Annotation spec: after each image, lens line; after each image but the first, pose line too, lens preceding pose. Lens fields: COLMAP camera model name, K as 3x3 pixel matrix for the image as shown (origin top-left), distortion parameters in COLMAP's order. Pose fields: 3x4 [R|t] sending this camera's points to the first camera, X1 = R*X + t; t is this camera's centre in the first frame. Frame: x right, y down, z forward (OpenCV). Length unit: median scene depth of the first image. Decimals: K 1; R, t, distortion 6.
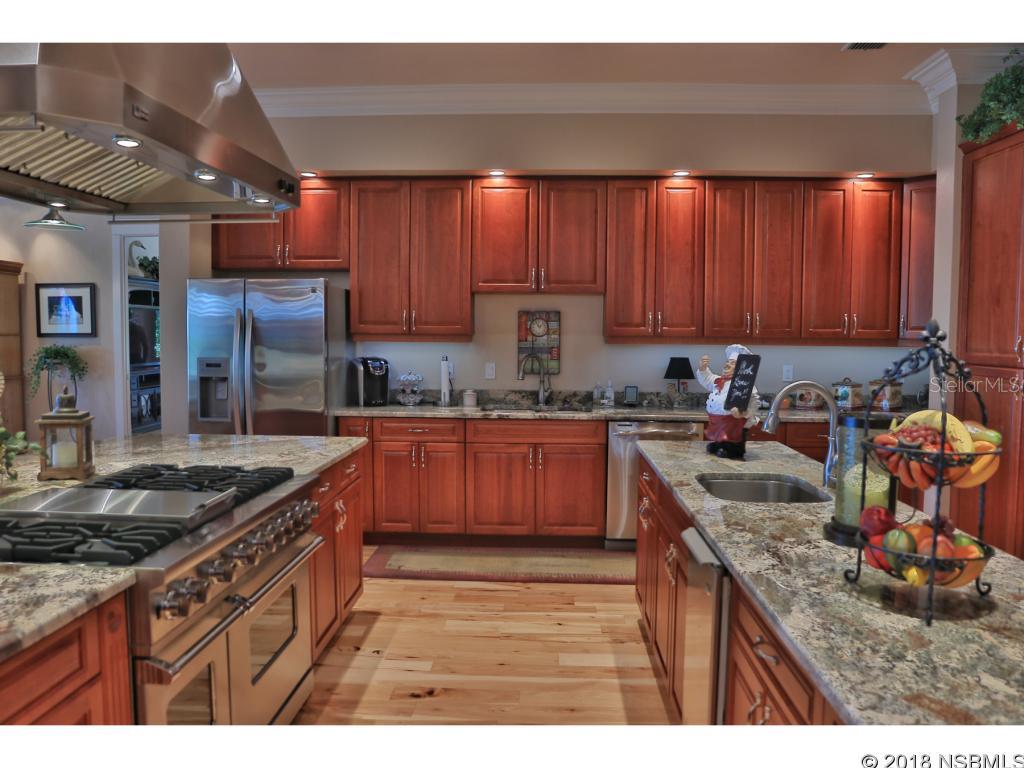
lens RADIAL K [[795.6, 0, 512.3], [0, 795.6, 382.3], [0, 0, 1]] dist [-0.110109, 0.074810]
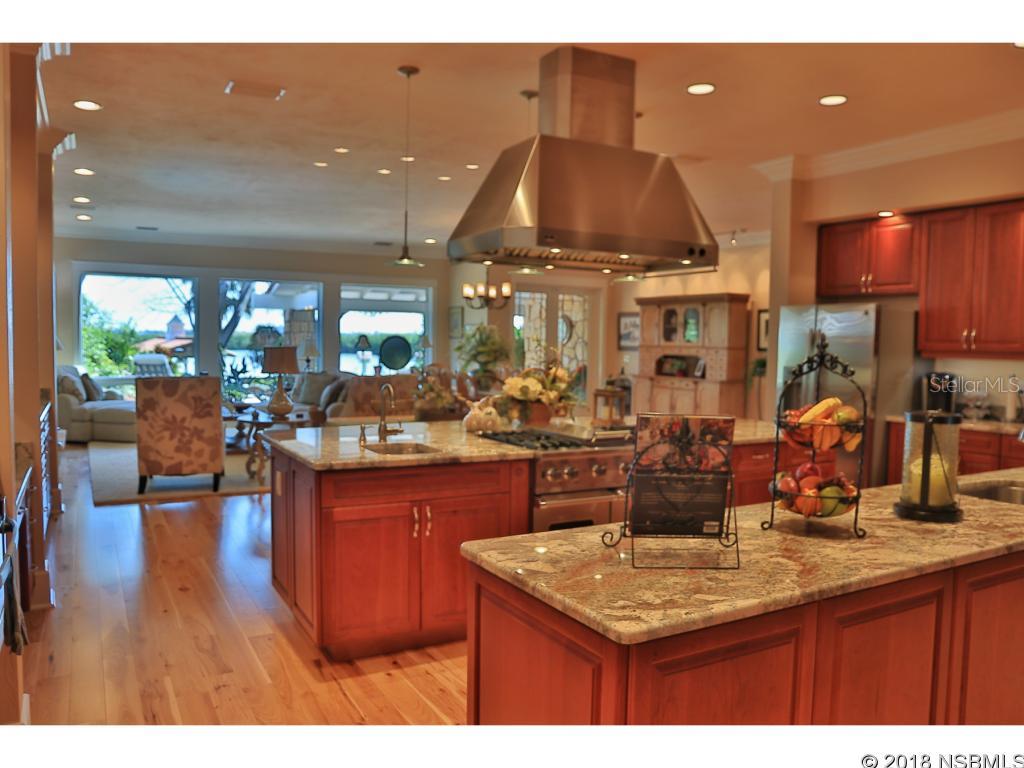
lens RADIAL K [[795.6, 0, 508.0], [0, 795.6, 383.6], [0, 0, 1]] dist [-0.110109, 0.074810]
pose [[0.526721, 0.045572, -0.848816, 0.431074], [-0.064412, 0.997831, 0.013603, 0.008229], [0.847594, 0.047509, 0.528514, -0.077887]]
